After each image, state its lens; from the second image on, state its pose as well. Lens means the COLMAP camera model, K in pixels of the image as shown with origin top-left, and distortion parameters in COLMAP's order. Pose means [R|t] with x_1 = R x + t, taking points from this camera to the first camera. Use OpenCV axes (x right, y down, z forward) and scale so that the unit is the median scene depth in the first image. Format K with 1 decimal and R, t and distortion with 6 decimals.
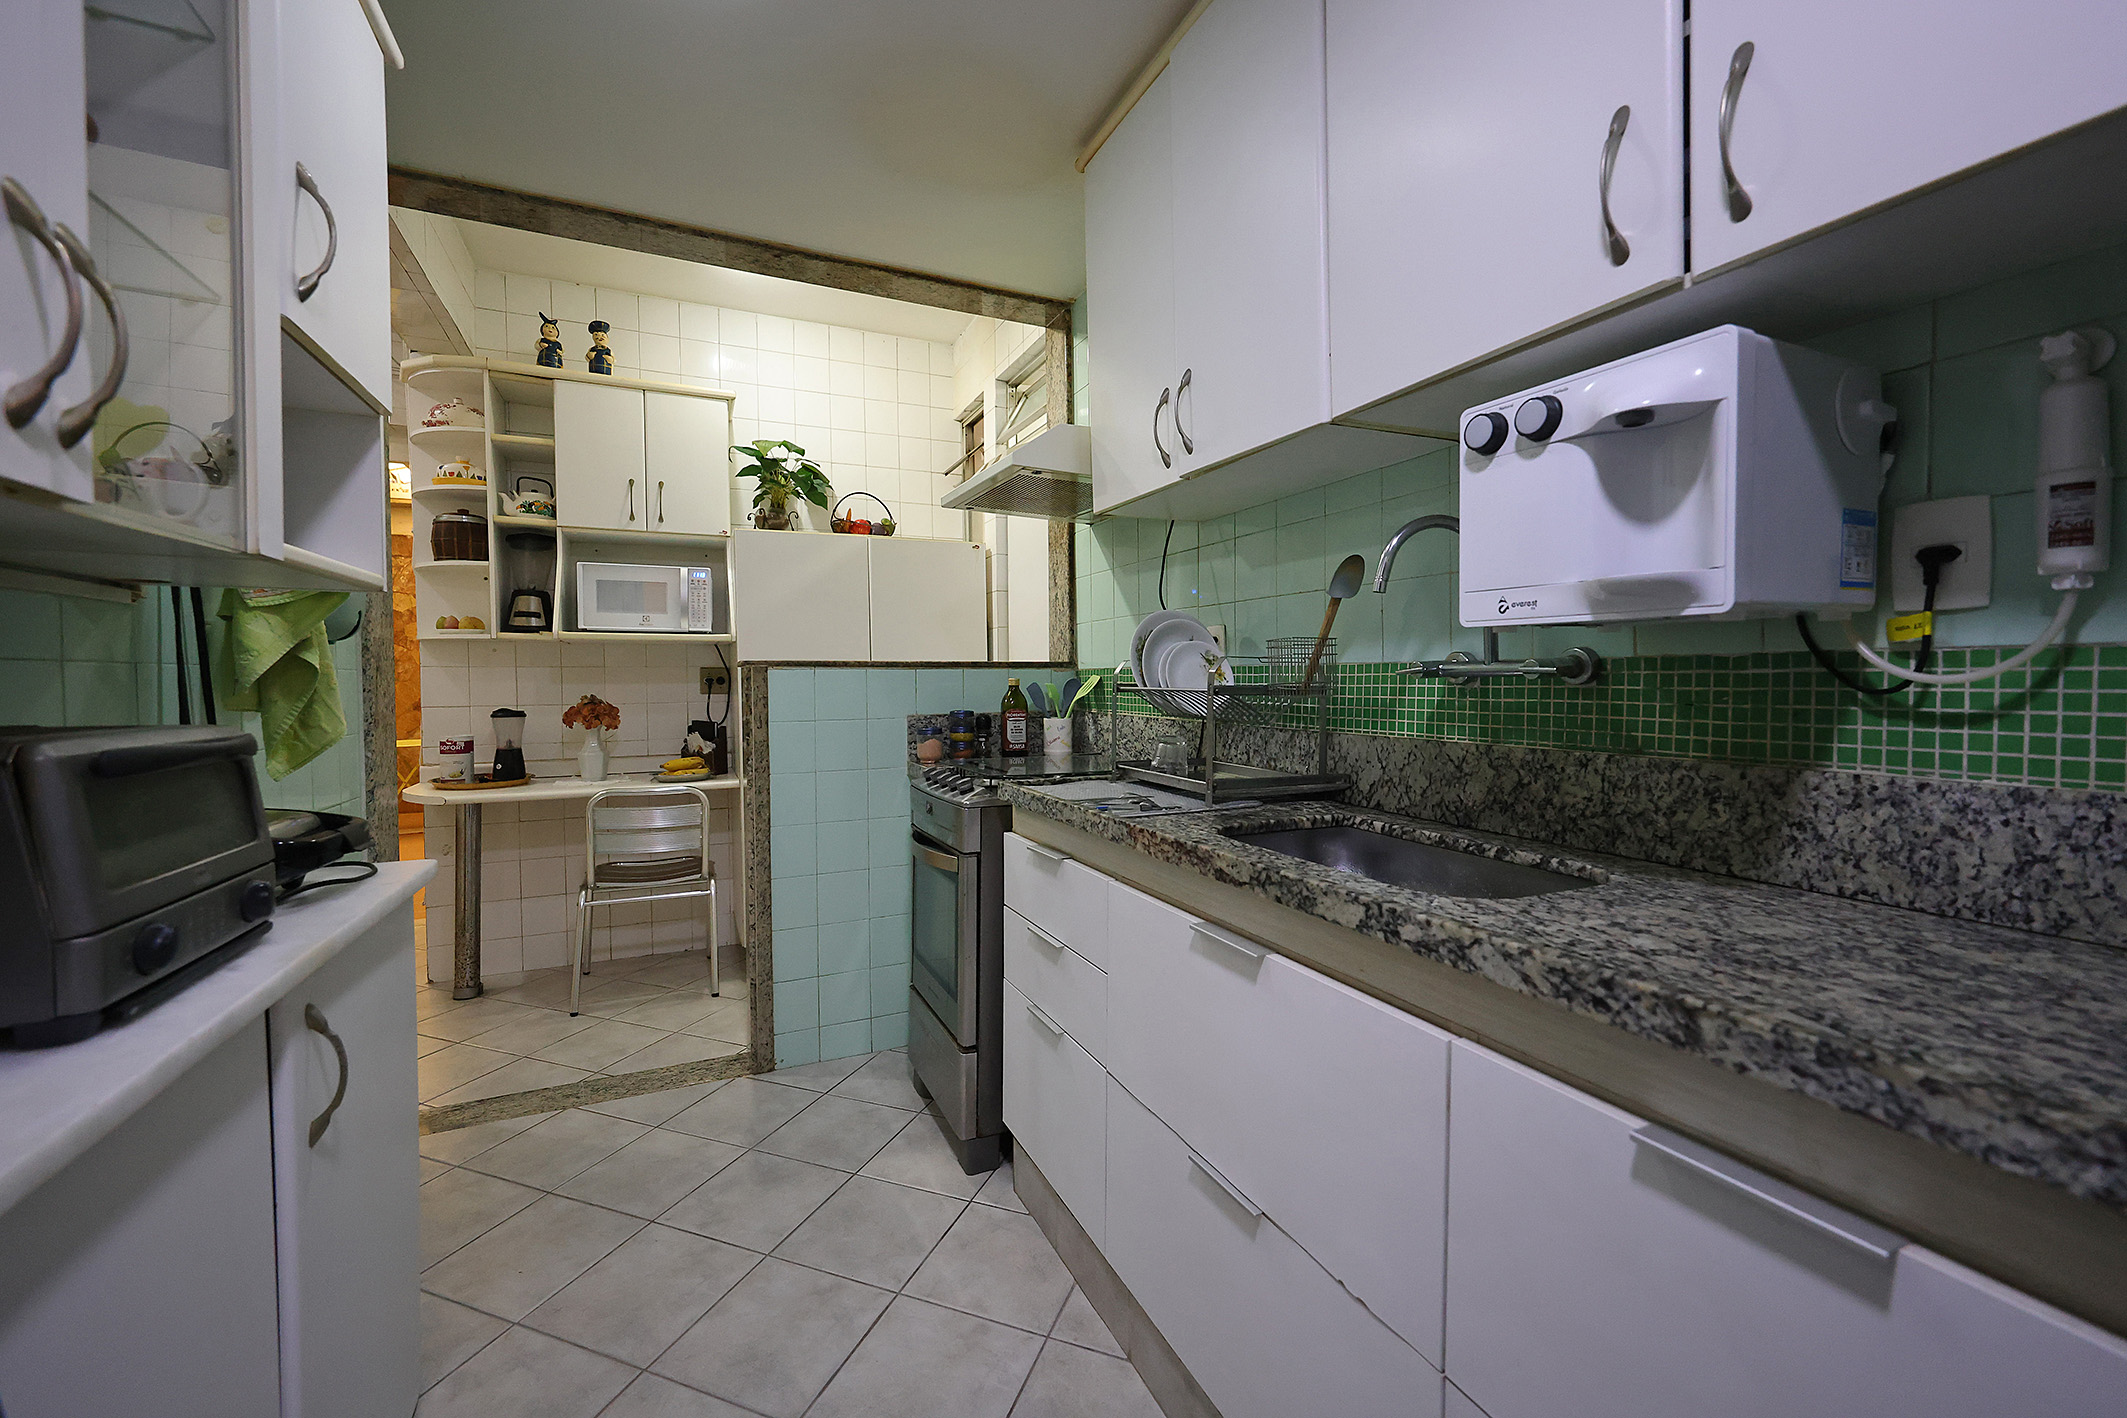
lens RADIAL K [[825.3, 0, 1071.1], [0, 825.3, 696.6], [0, 0, 1]] dist [0.000242, 0.000016]
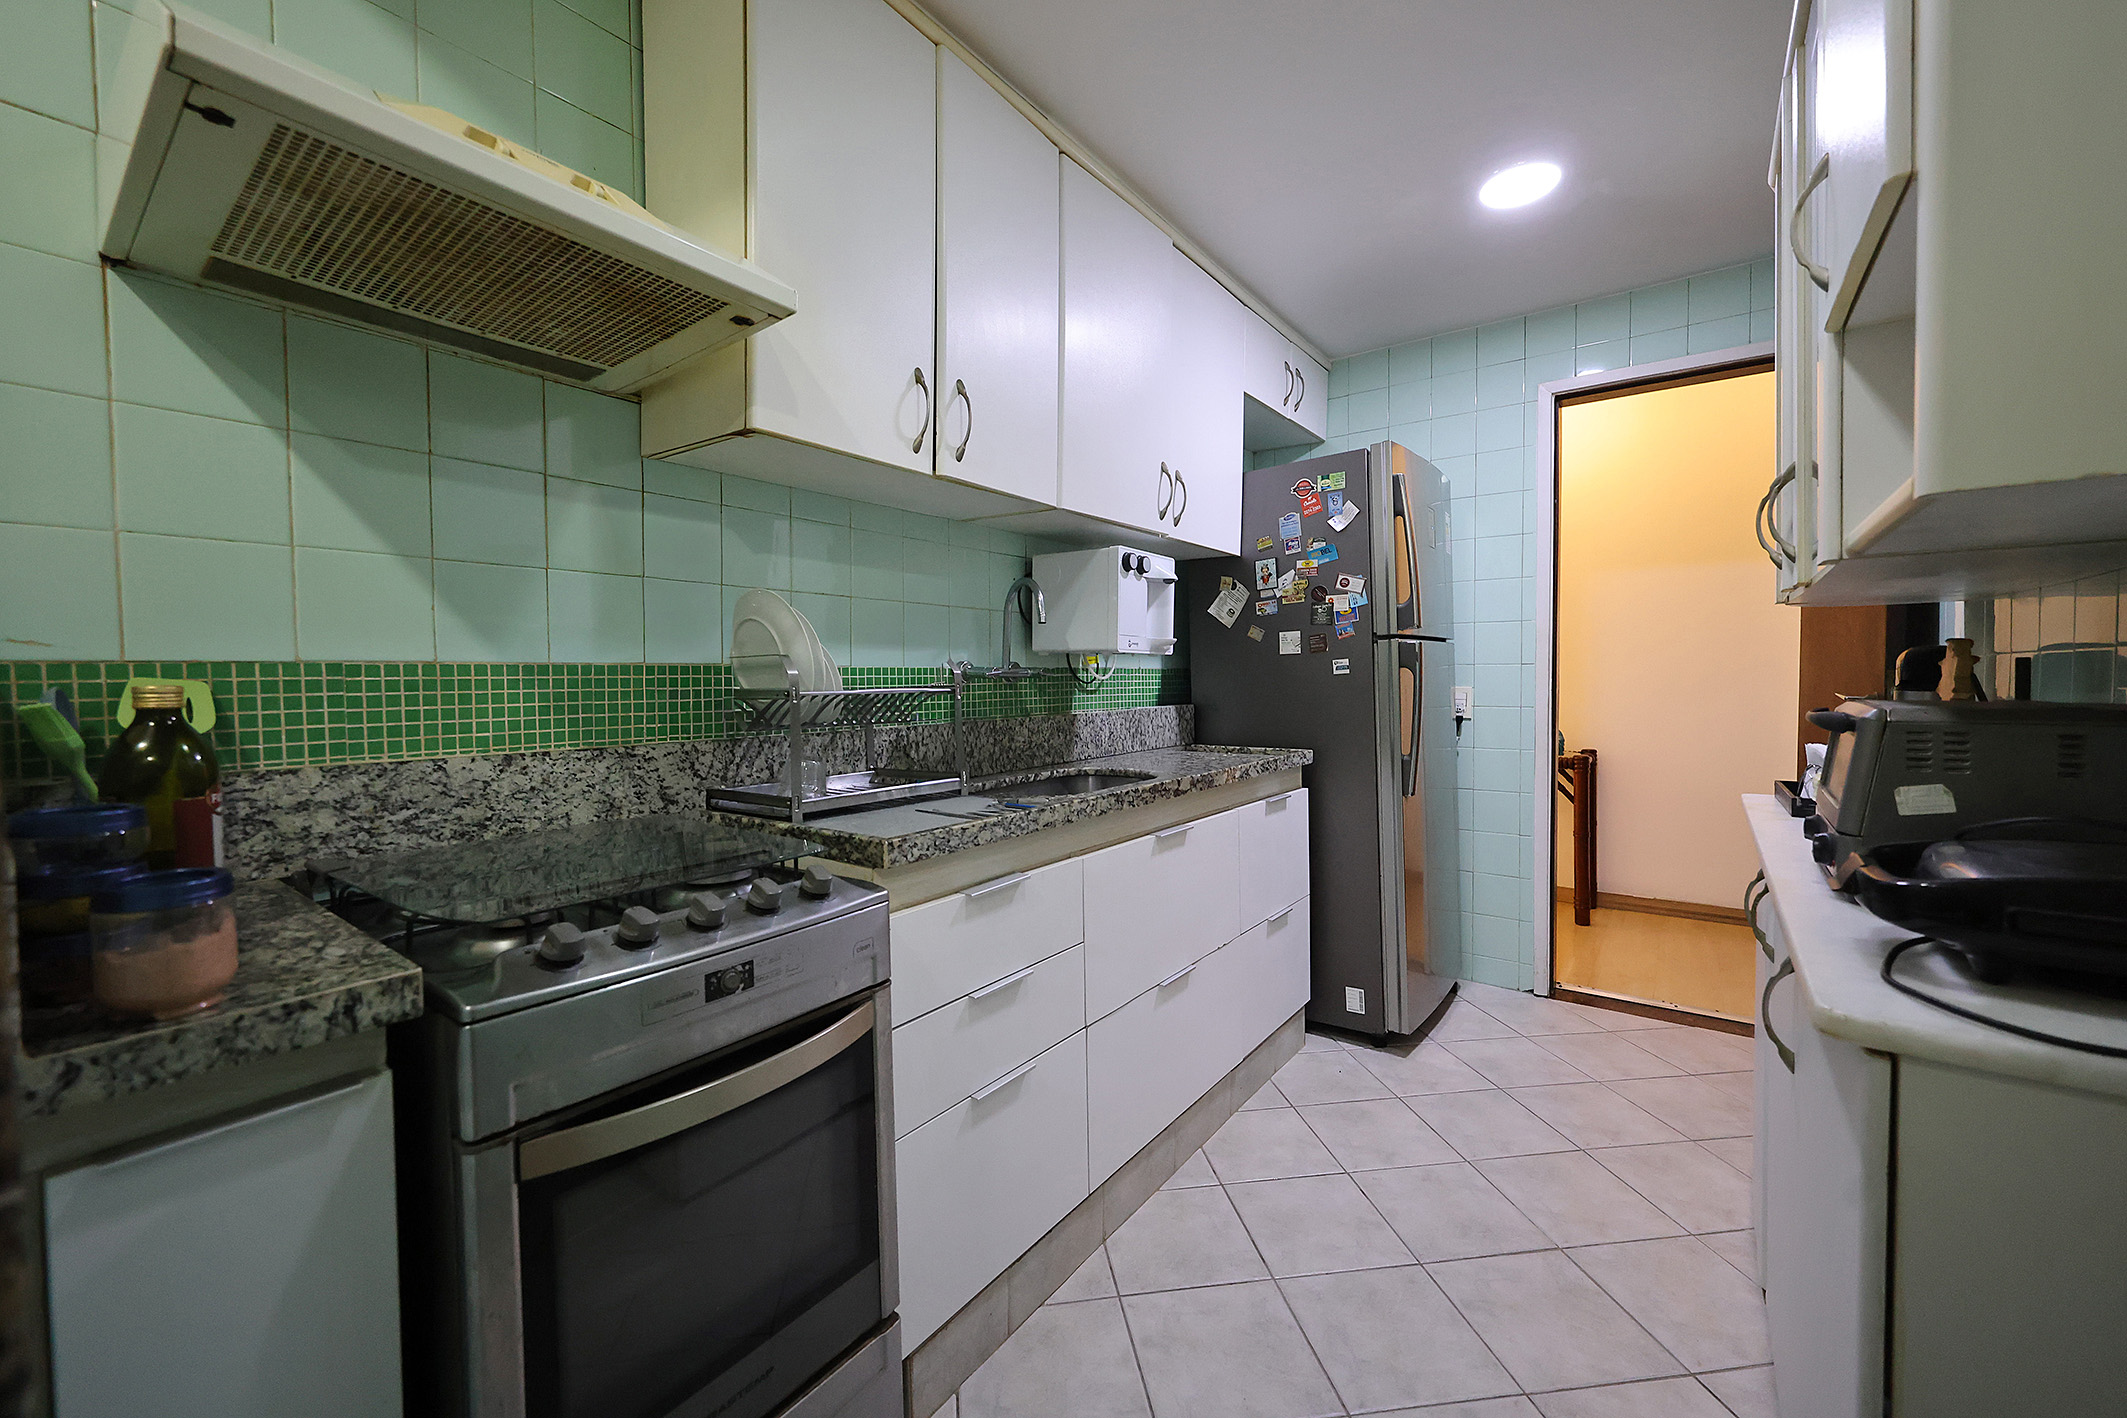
lens RADIAL K [[825.3, 0, 1071.0], [0, 825.3, 698.1], [0, 0, 1]] dist [0.000242, 0.000016]
pose [[-0.470459, -0.015105, 0.882293, -1.026017], [0.030359, 0.998985, 0.033291, -0.033956], [-0.881899, 0.042447, -0.469523, 1.686548]]
